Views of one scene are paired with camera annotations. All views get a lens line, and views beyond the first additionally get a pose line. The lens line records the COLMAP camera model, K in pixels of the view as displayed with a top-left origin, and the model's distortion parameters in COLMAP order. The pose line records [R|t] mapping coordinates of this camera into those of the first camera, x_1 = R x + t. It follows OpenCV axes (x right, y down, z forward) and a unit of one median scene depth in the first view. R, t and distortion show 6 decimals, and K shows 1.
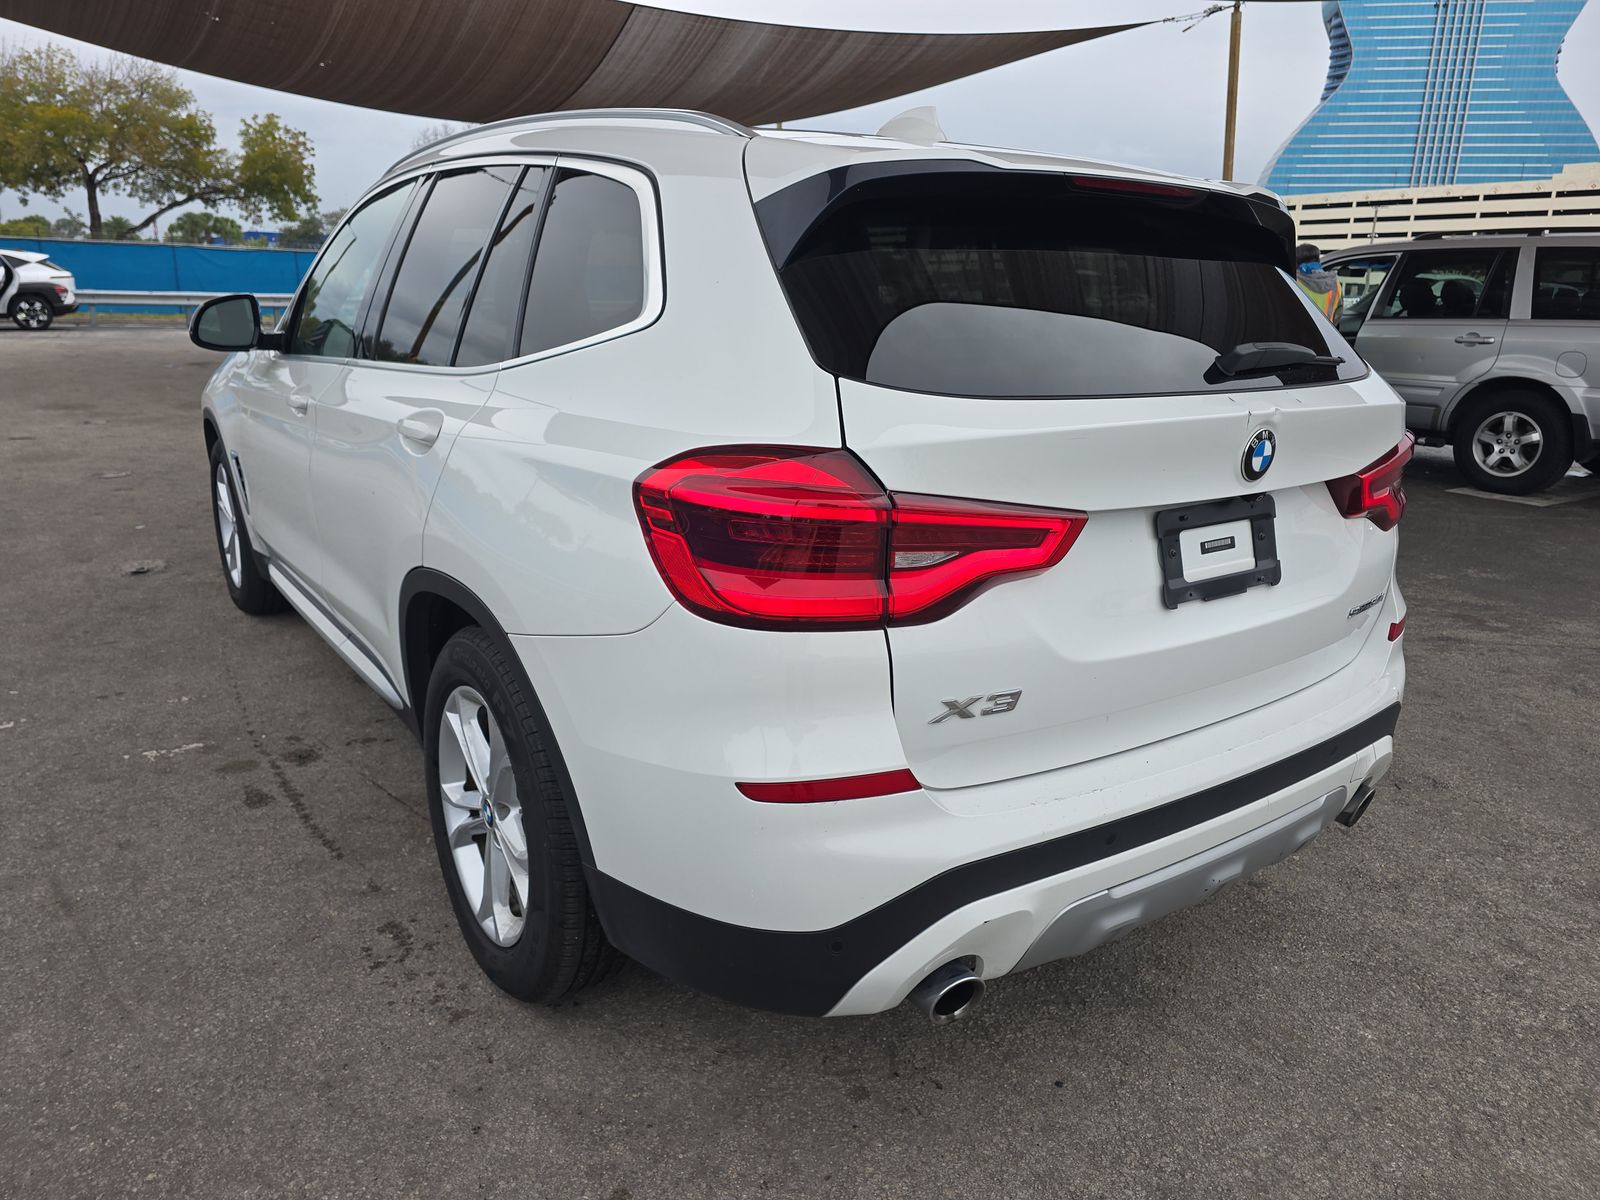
lens RADIAL K [[1095.1, 0, 800.0], [0, 1095.1, 600.0], [0, 0, 1]] dist [0.044514, -0.038171]
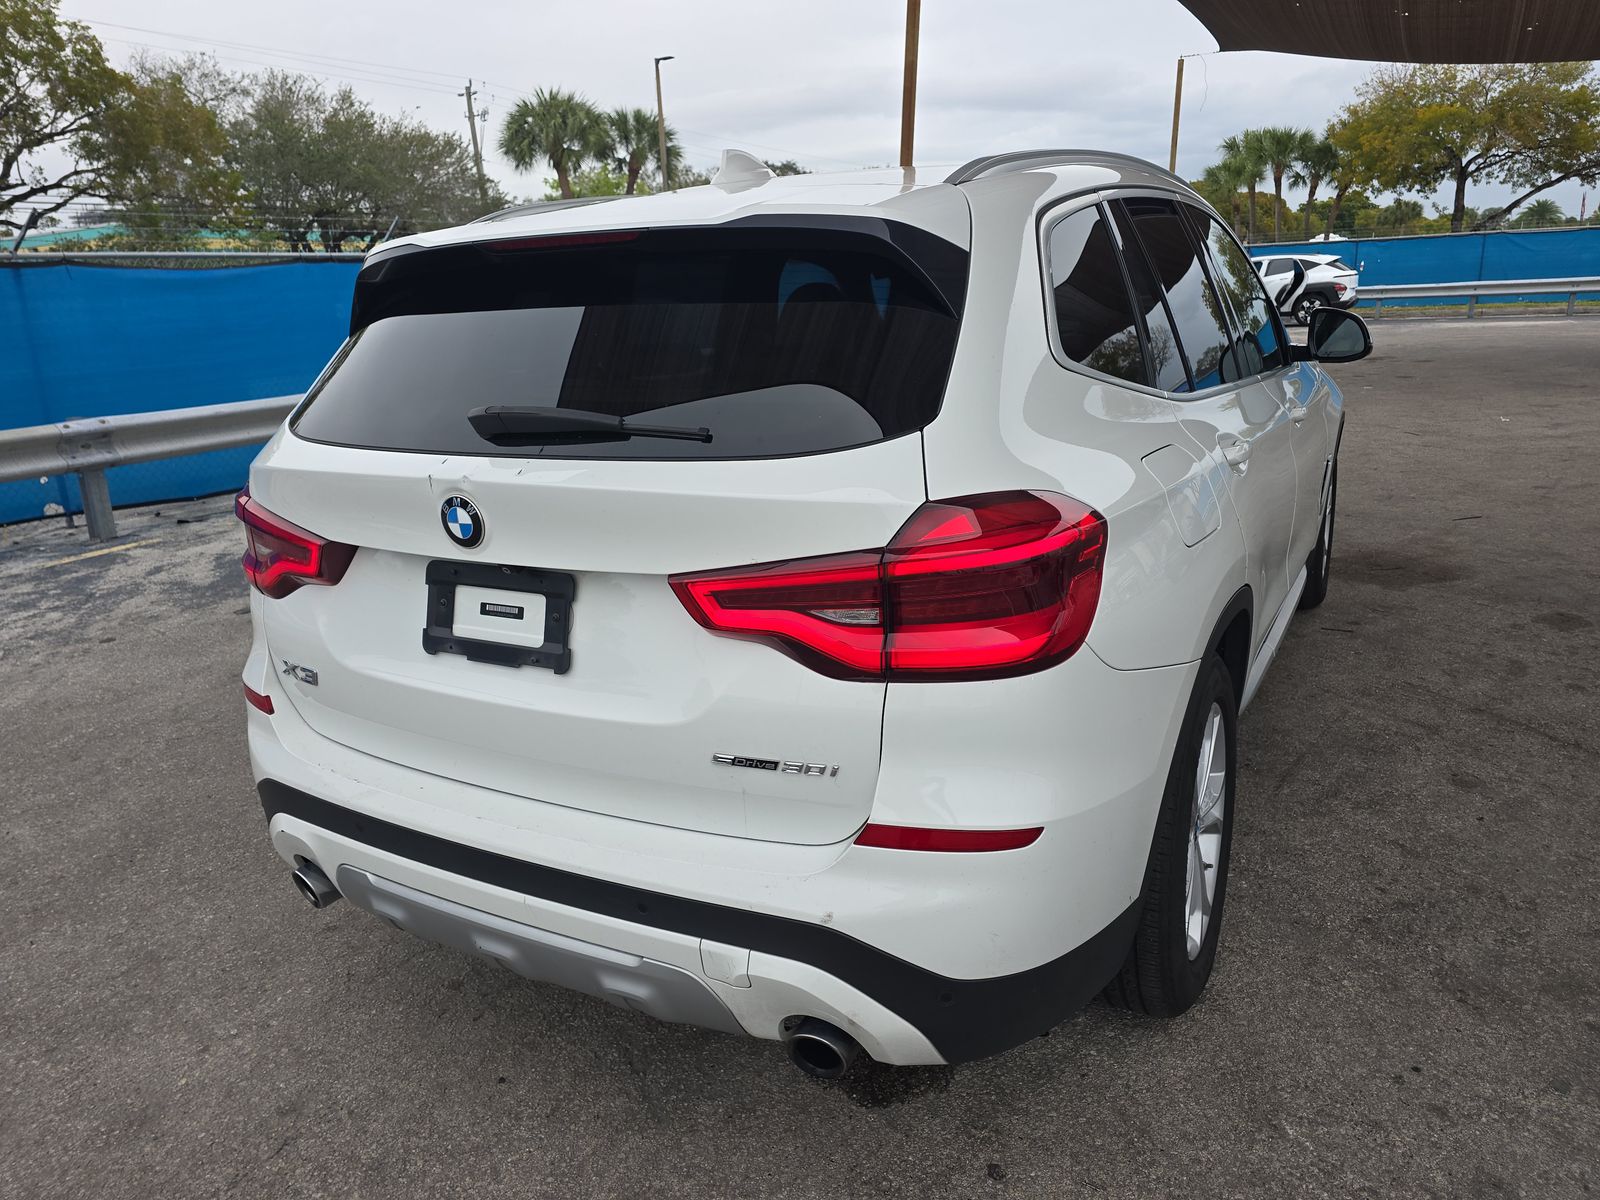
lens RADIAL K [[1084.1, 0, 800.0], [0, 1084.1, 600.0], [0, 0, 1]] dist [0.094156, -0.099716]
pose [[0.411394, 0.201837, -0.888829, 0.974043], [-0.189824, 0.972763, 0.133037, -0.172165], [0.891472, 0.113991, 0.438503, 0.589140]]
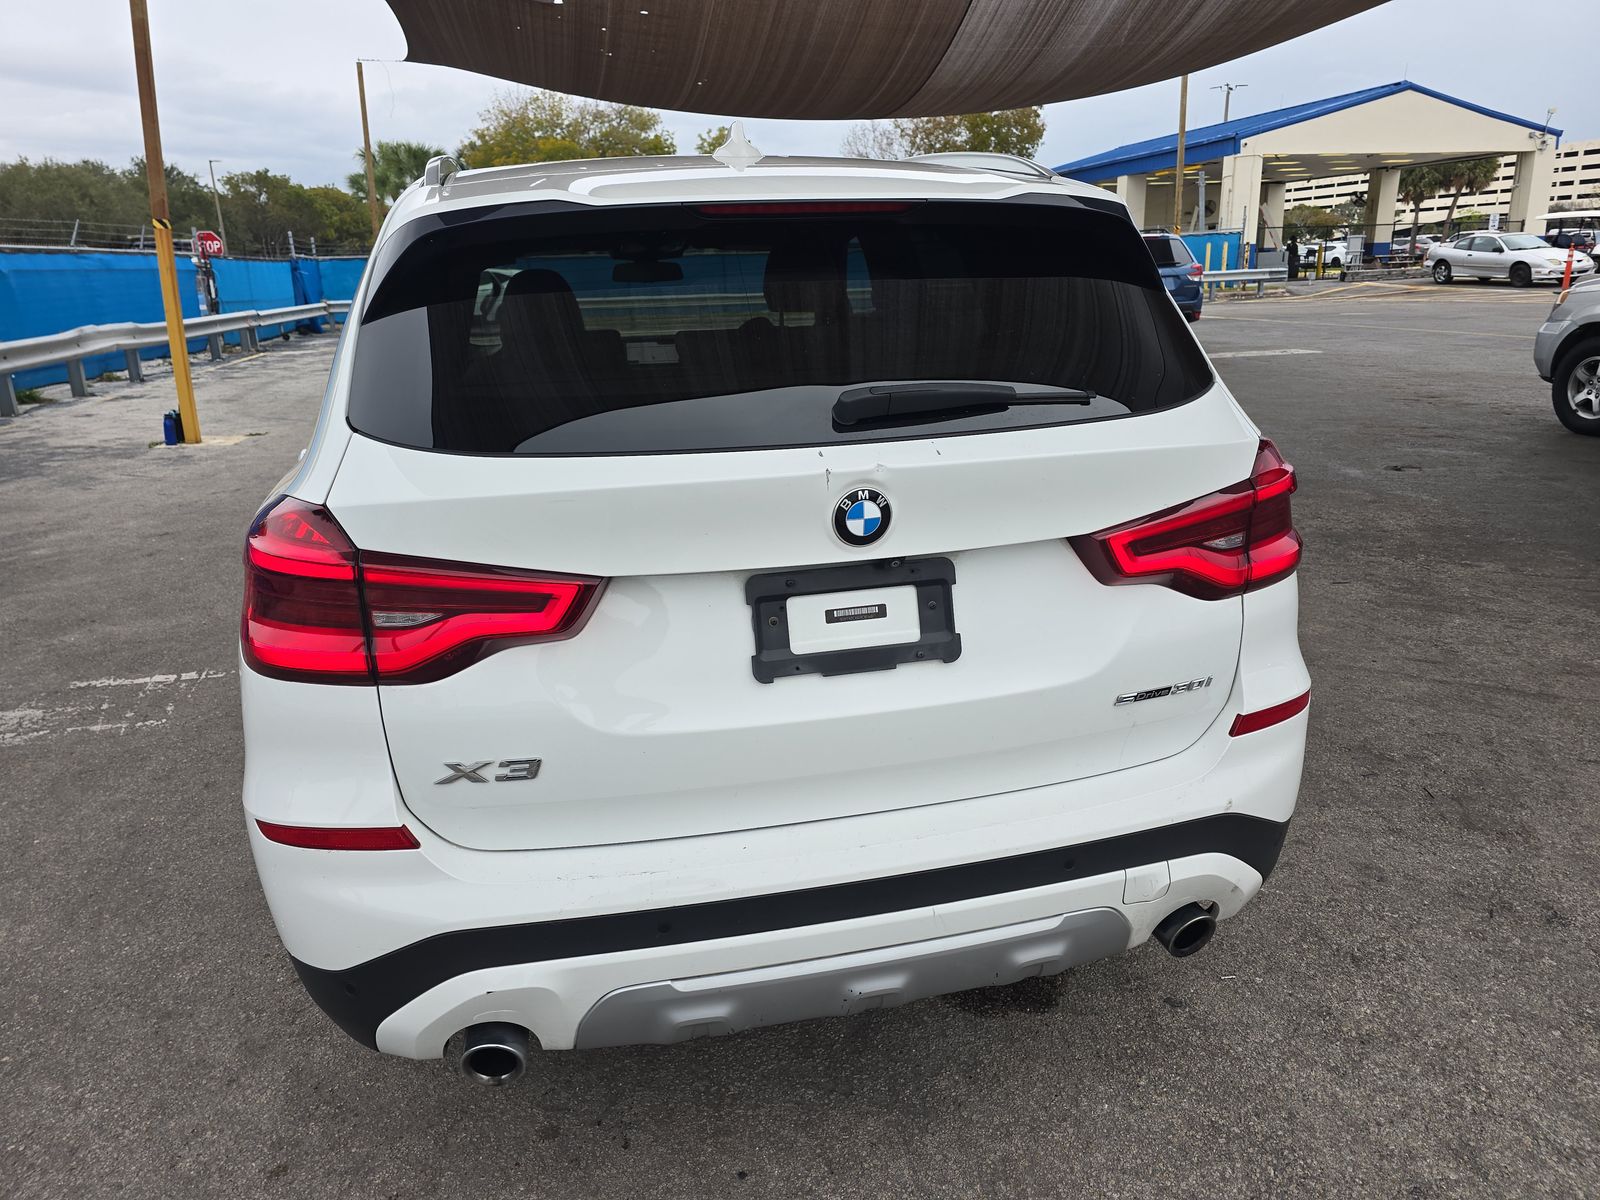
lens RADIAL K [[1084.1, 0, 800.0], [0, 1084.1, 600.0], [0, 0, 1]] dist [0.094156, -0.099716]
pose [[0.921374, 0.061437, -0.383790, 0.486998], [-0.053172, 0.998069, 0.032119, -0.062768], [0.385022, -0.009186, 0.922862, 0.131901]]
